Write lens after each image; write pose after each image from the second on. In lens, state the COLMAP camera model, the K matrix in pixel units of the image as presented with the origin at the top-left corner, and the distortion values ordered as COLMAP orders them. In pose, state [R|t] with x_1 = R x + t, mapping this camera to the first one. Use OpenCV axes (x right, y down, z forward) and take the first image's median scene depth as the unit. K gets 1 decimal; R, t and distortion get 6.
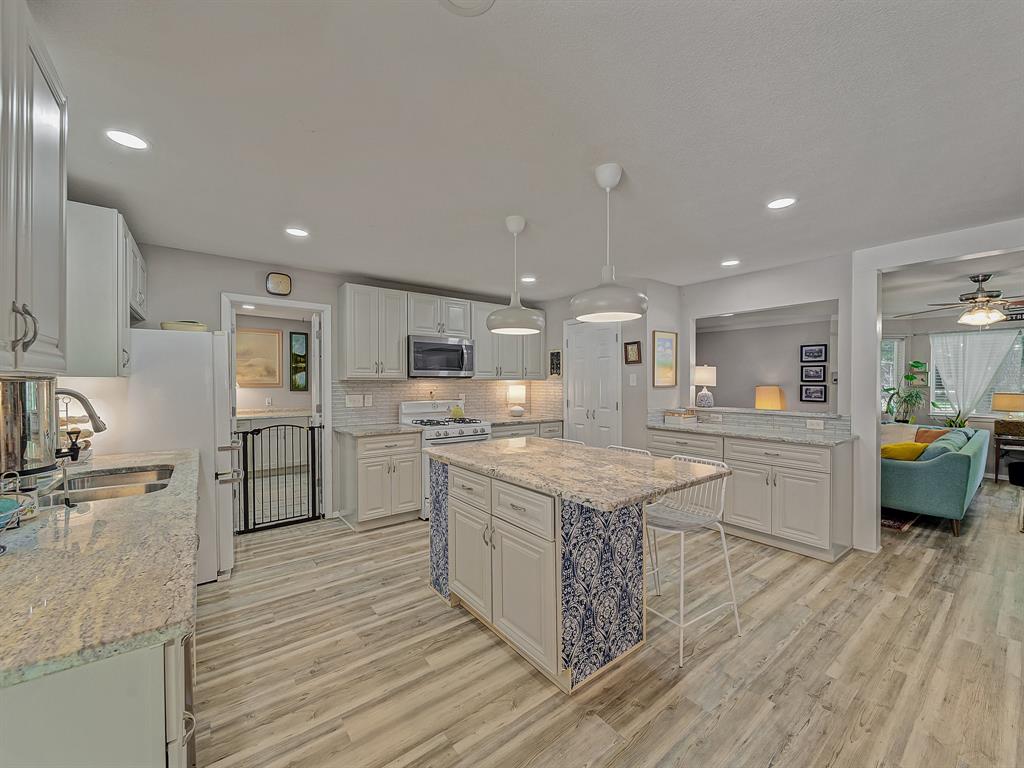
lens RADIAL K [[408.7, 0, 510.8], [0, 408.7, 385.1], [0, 0, 1]] dist [-0.001594, -0.000339]
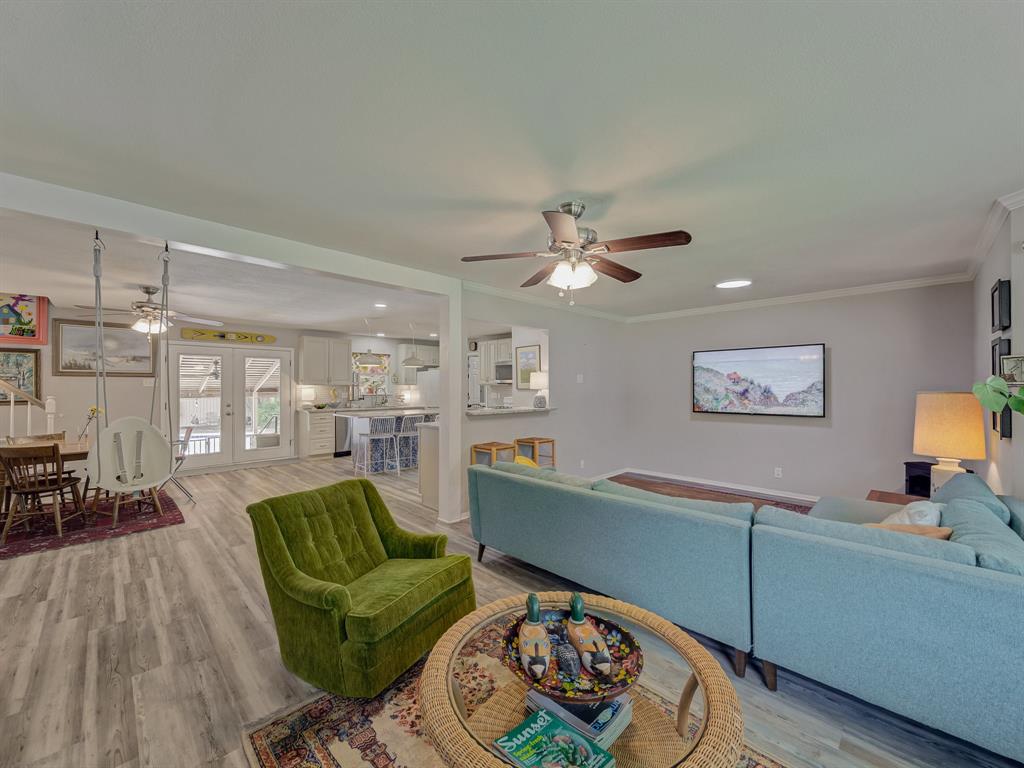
lens RADIAL K [[408.7, 0, 510.8], [0, 408.7, 385.1], [0, 0, 1]] dist [-0.001594, -0.000339]
pose [[0.126545, -0.003737, -0.991954, 2.256865], [-0.005695, 0.999974, -0.004494, -0.004607], [0.991945, 0.006218, 0.126520, 1.089733]]
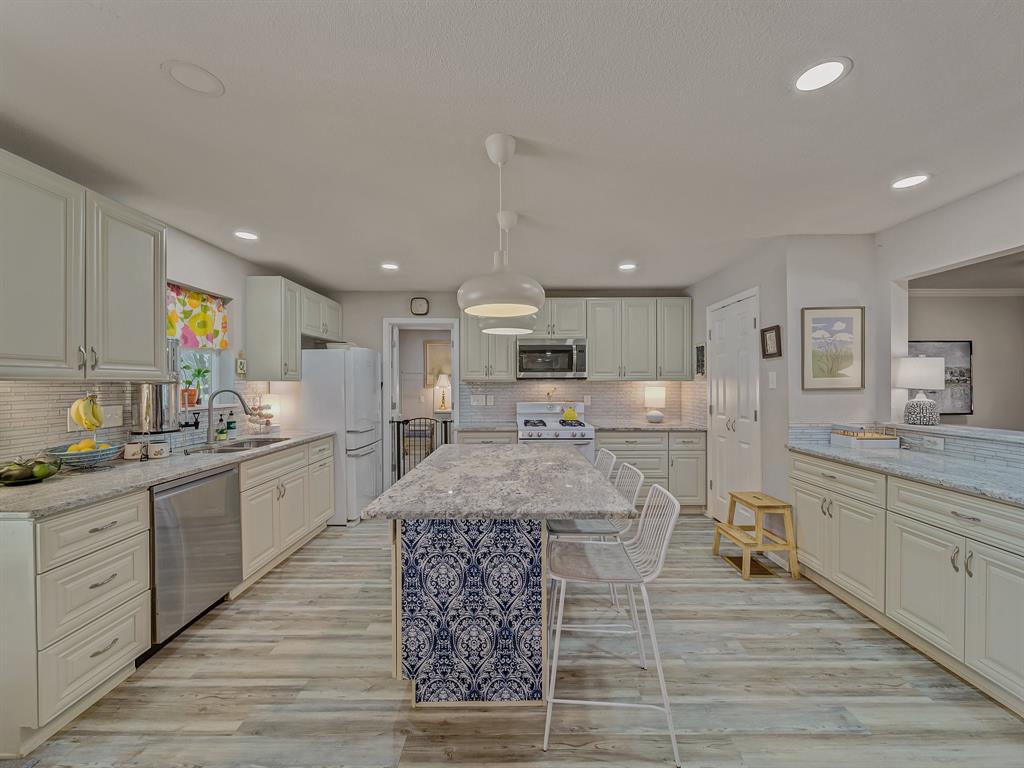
lens RADIAL K [[408.7, 0, 510.8], [0, 408.7, 385.1], [0, 0, 1]] dist [-0.001594, -0.000339]
pose [[0.789349, 0.001245, -0.613944, 0.515452], [-0.002079, 0.999998, -0.000644, -0.003524], [0.613942, 0.001785, 0.789349, 0.210535]]
